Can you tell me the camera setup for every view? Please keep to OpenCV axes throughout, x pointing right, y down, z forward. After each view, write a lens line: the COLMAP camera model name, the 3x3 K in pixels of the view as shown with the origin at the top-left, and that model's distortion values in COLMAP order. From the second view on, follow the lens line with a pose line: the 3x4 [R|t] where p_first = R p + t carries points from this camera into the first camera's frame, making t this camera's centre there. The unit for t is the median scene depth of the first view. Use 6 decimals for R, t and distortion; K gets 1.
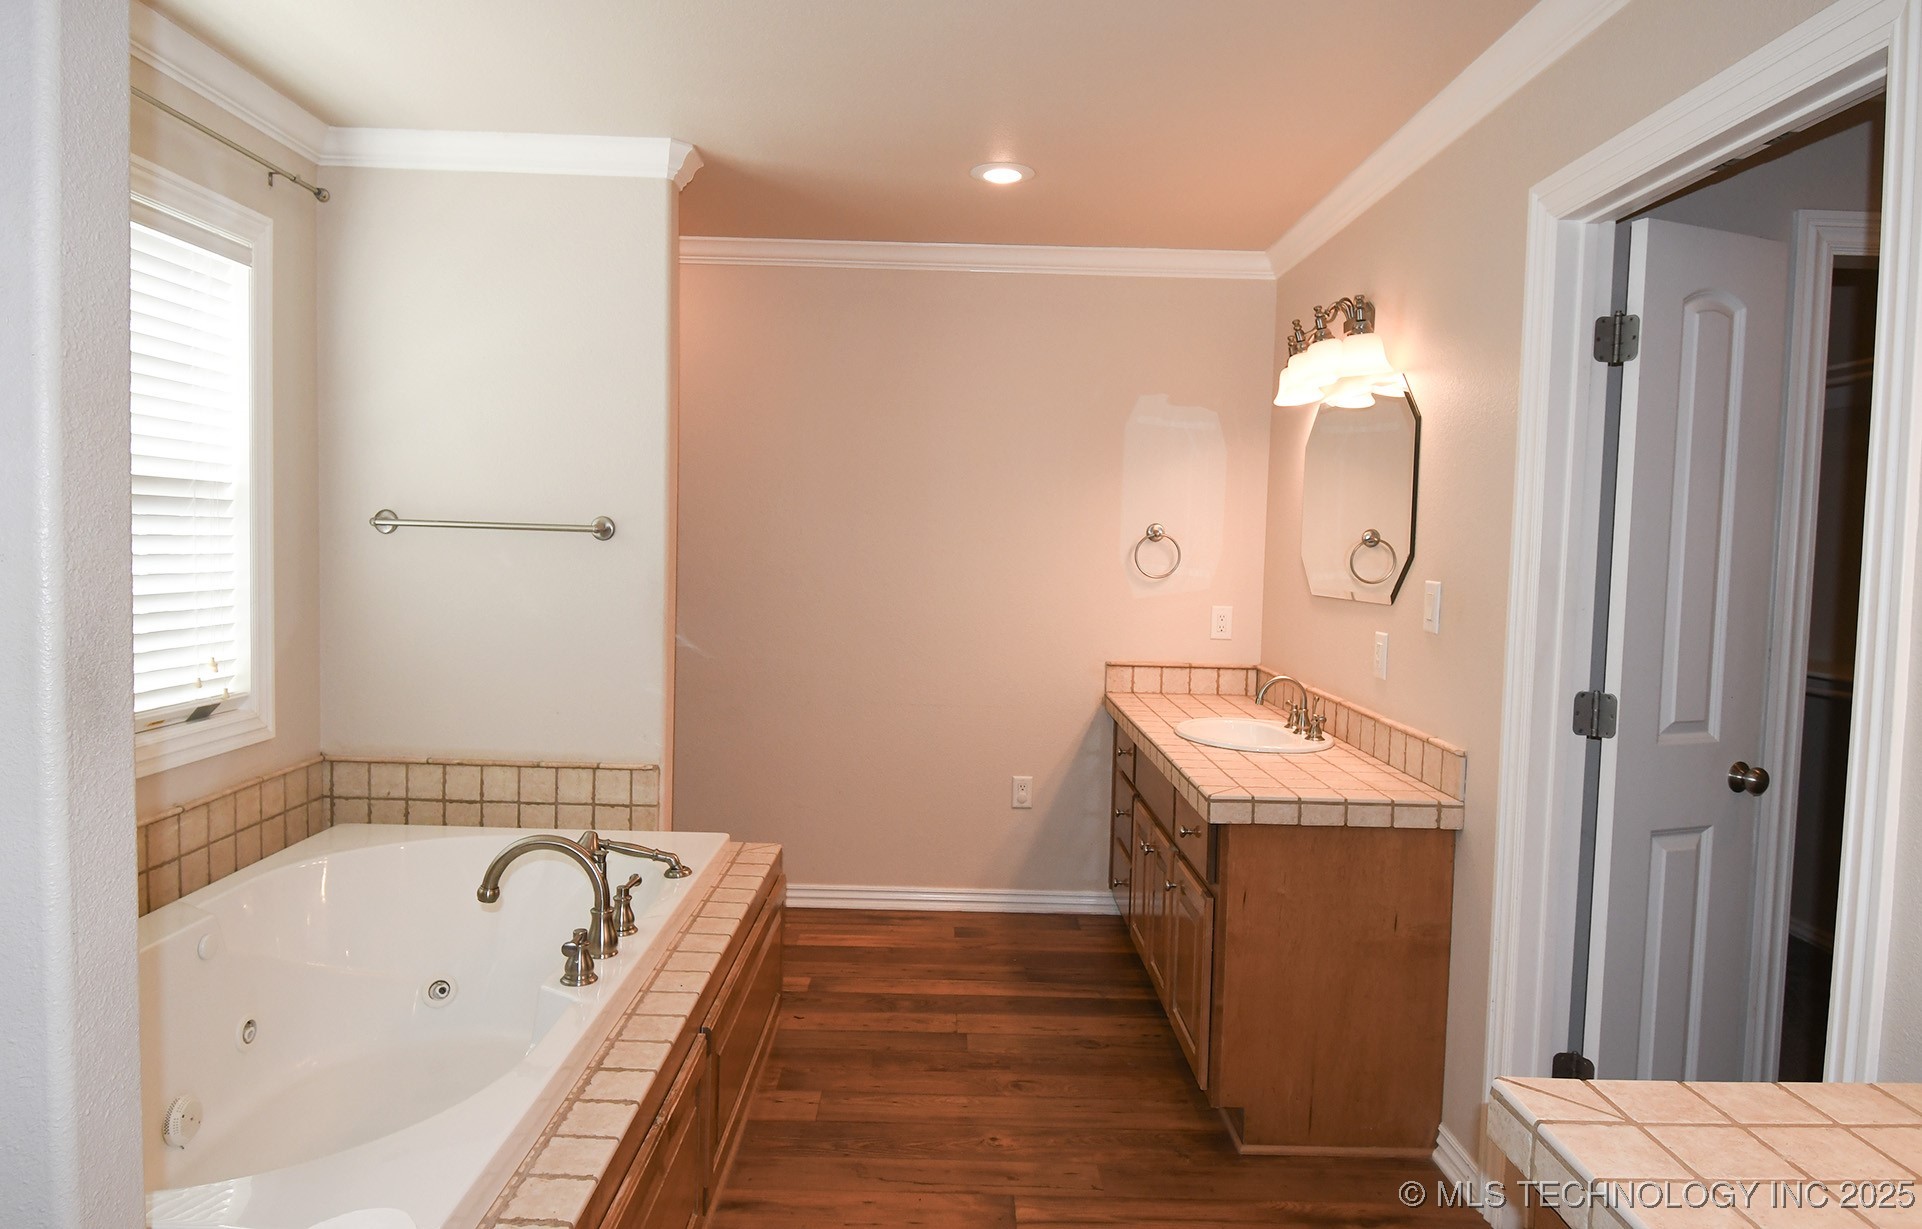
lens RADIAL K [[1164.6, 0, 959.9], [0, 1164.6, 599.1], [0, 0, 1]] dist [0.004623, -0.002831]
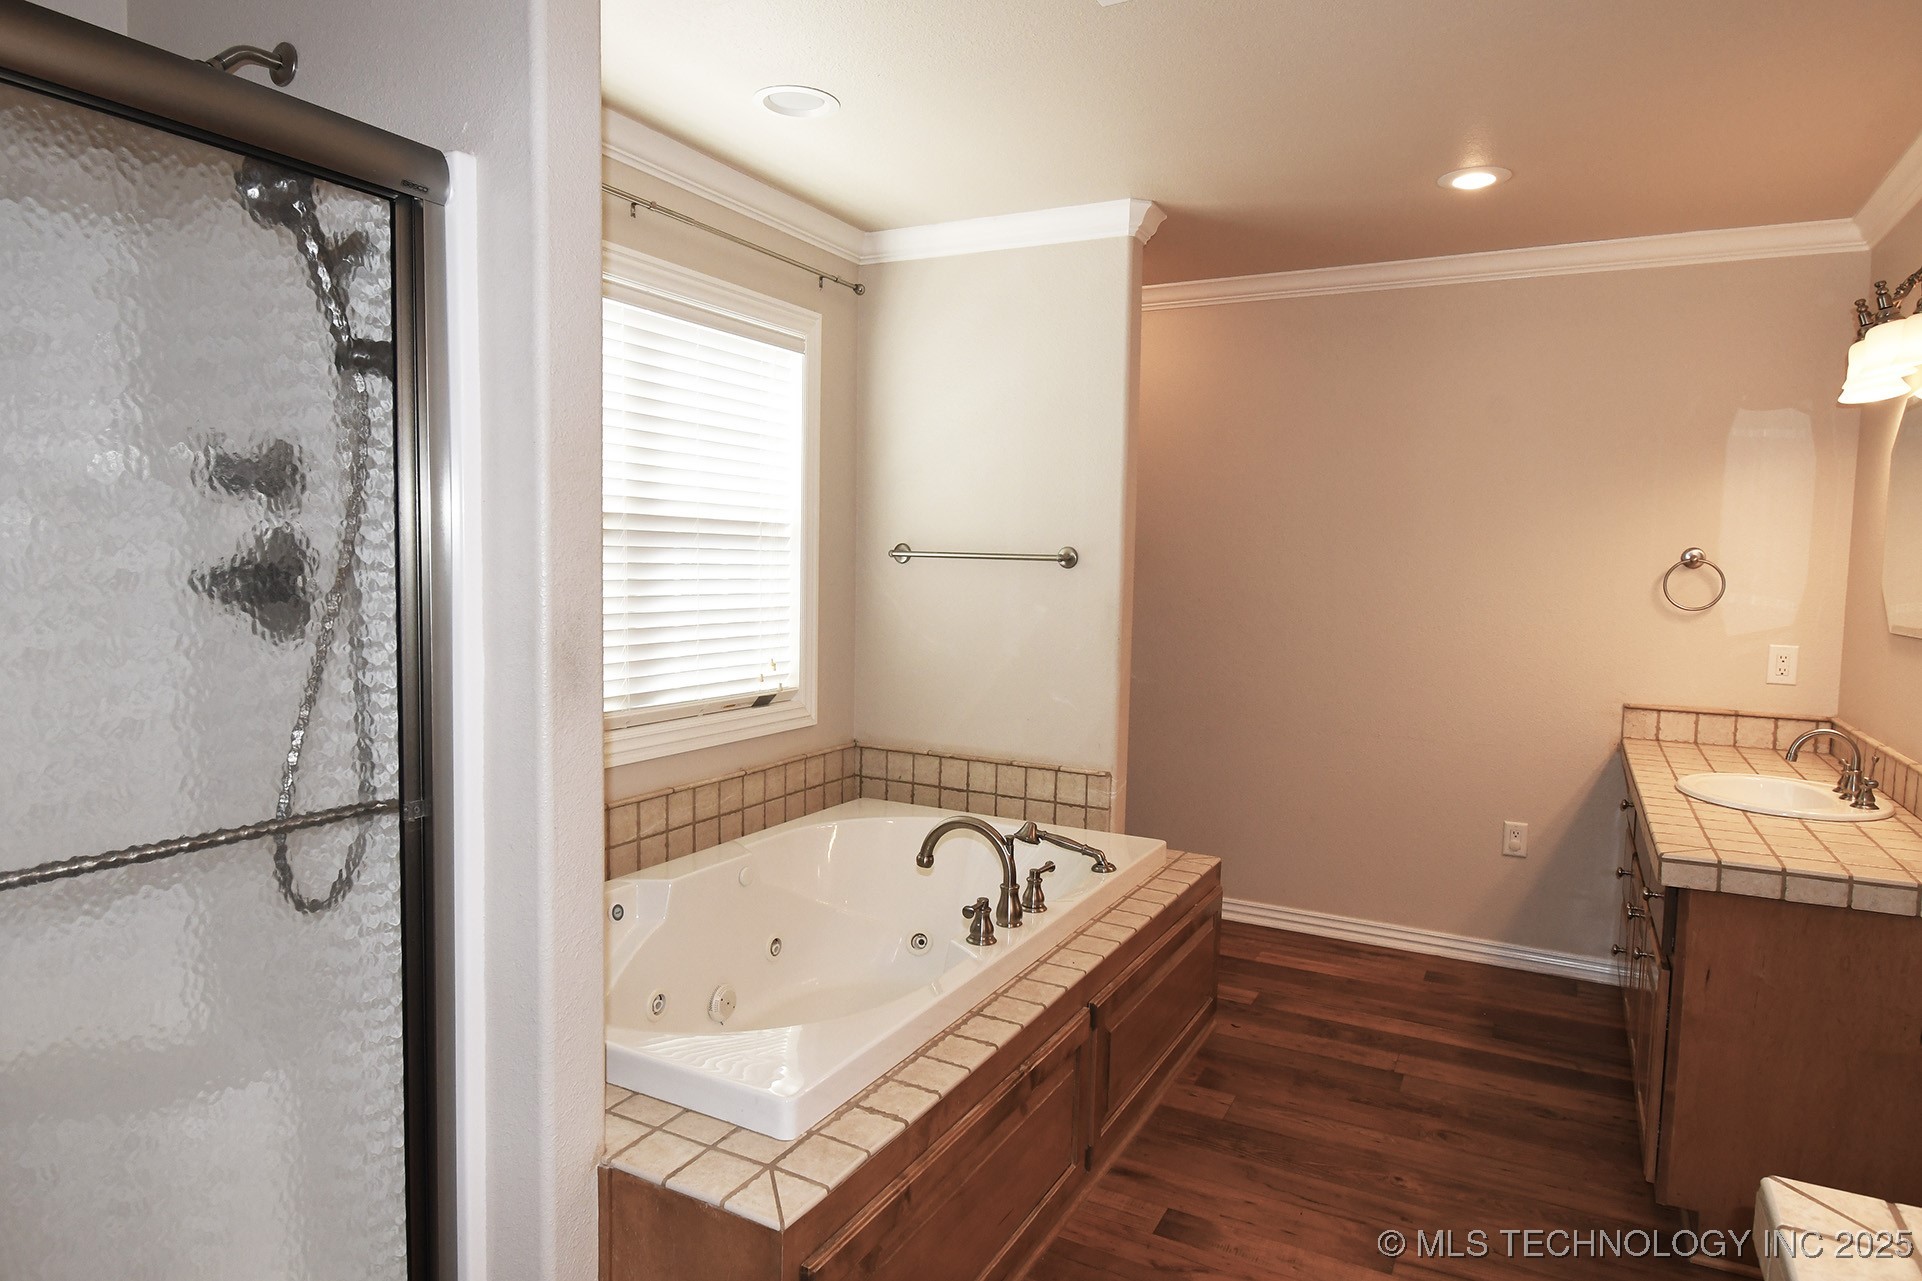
lens RADIAL K [[1140.3, 0, 961.0], [0, 1140.3, 640.5], [0, 0, 1]] dist [0.015762, -0.028331]
pose [[0.878711, 0.027511, -0.476561, 0.141757], [-0.022507, 0.999615, 0.016206, 0.004033], [0.476824, -0.003514, 0.878992, -0.015525]]
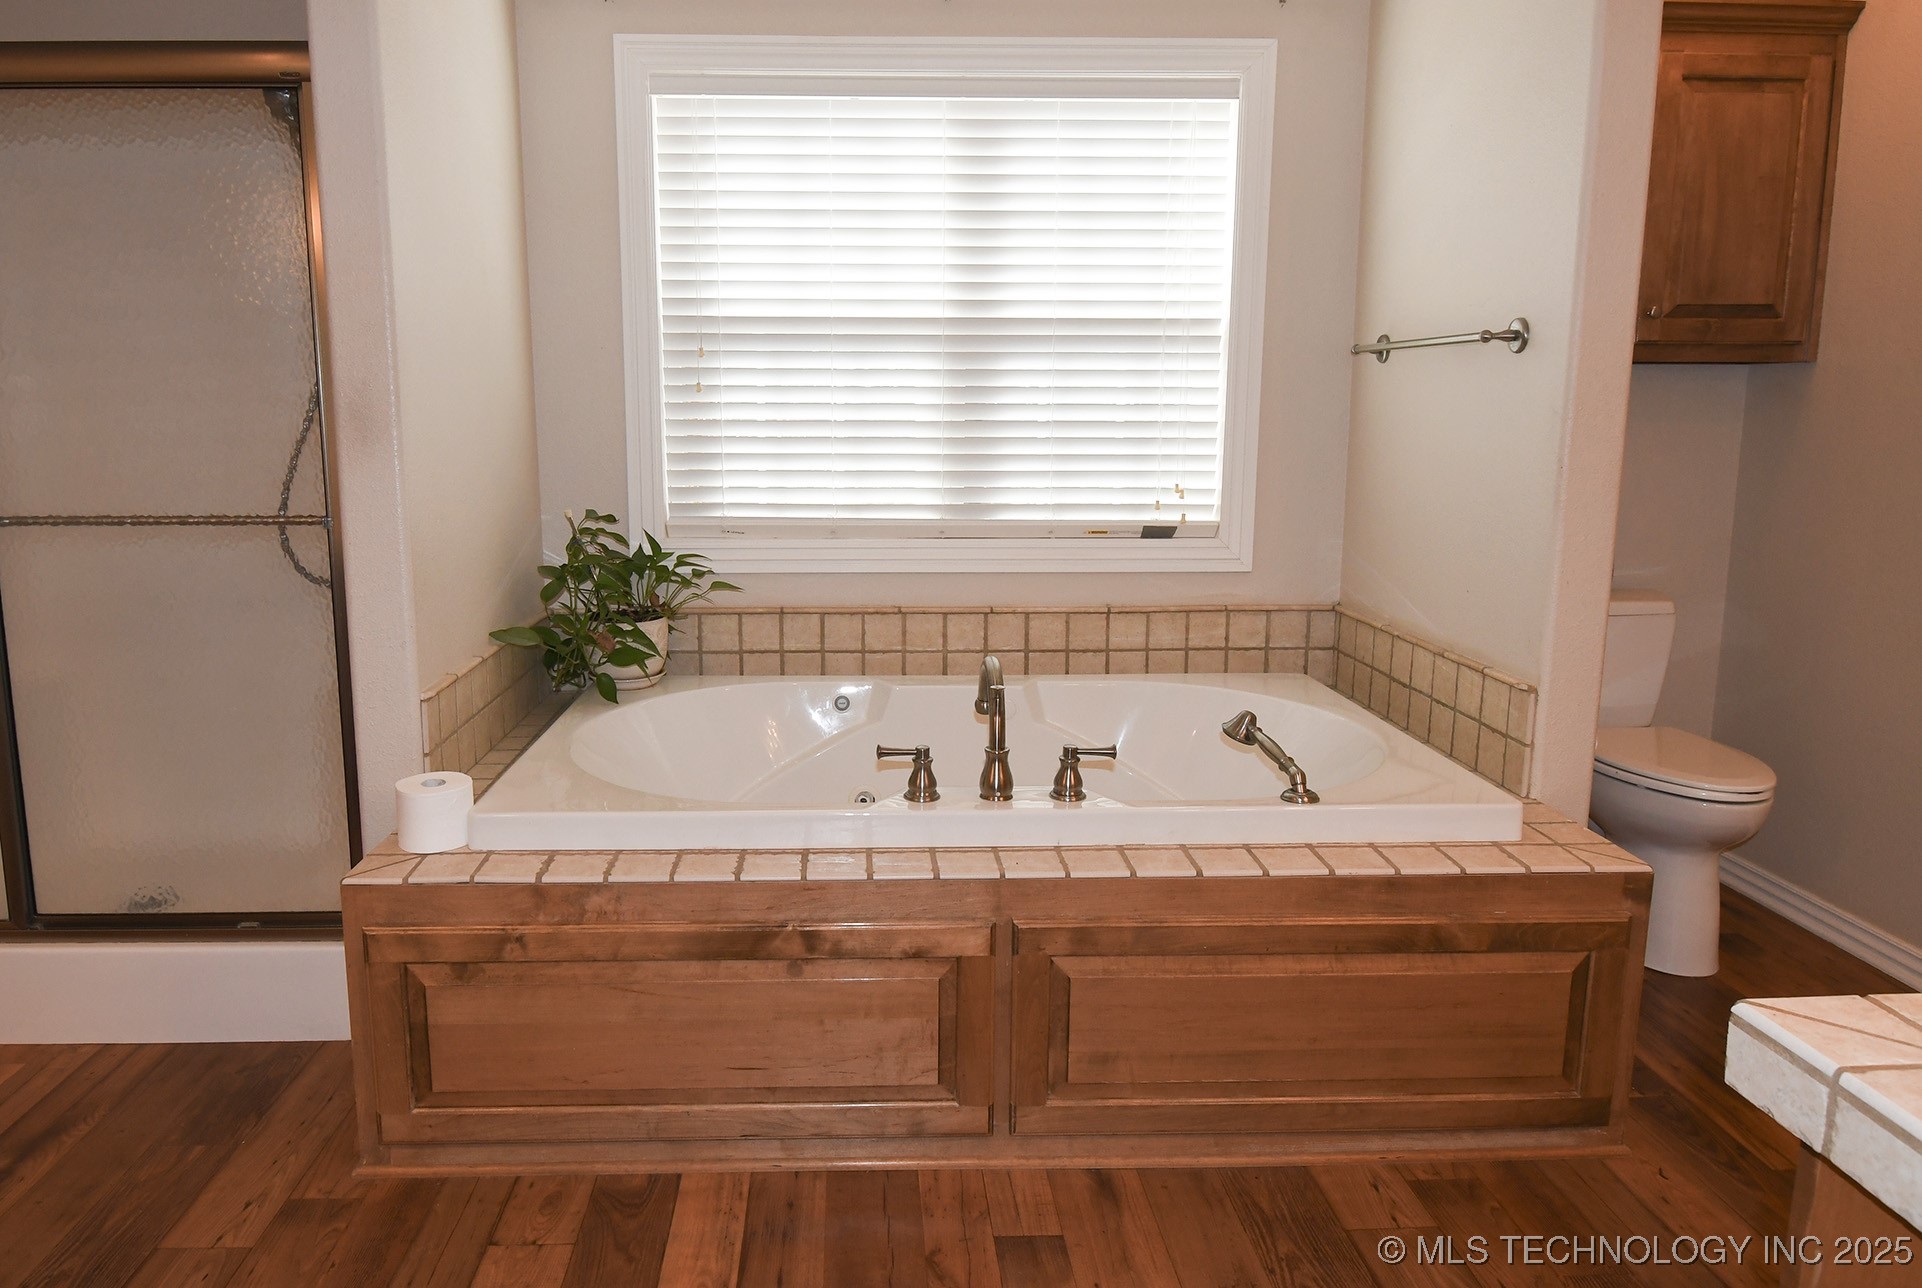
lens RADIAL K [[1212.1, 0, 893.4], [0, 1212.1, 618.7], [0, 0, 1]] dist [0.000926, -0.034290]
pose [[0.004043, 0.138909, -0.990297, 0.472910], [-0.052986, 0.988944, 0.138503, 0.029817], [0.998587, 0.051912, 0.011358, 0.692302]]
